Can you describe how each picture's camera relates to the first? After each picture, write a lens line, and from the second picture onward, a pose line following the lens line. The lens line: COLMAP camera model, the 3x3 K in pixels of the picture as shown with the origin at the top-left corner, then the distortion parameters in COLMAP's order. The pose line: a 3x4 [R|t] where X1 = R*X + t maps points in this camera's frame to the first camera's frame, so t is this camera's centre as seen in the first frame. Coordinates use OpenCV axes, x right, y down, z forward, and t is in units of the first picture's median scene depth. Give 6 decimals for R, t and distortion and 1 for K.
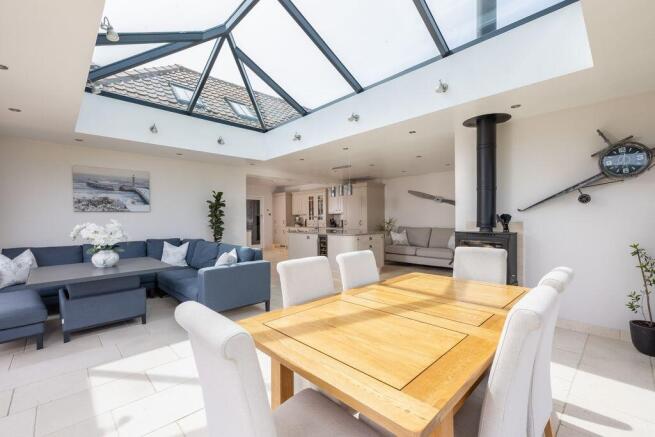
lens RADIAL K [[279.5, 0, 327.3], [0, 279.5, 218.1], [0, 0, 1]] dist [0.000137, 0.000012]
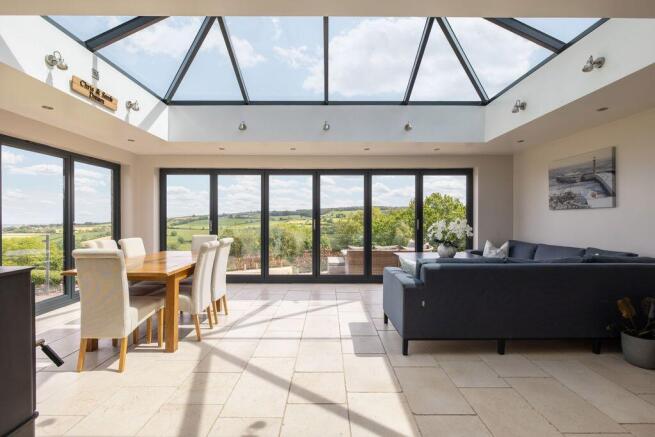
lens RADIAL K [[299.1, 0, 327.8], [0, 299.1, 217.5], [0, 0, 1]] dist [0.000199, 0.000022]
pose [[-0.697620, 0.007042, -0.716433, 0.355659], [-0.000887, 0.999942, 0.010692, -0.006509], [0.716467, 0.008095, -0.697574, 1.091040]]
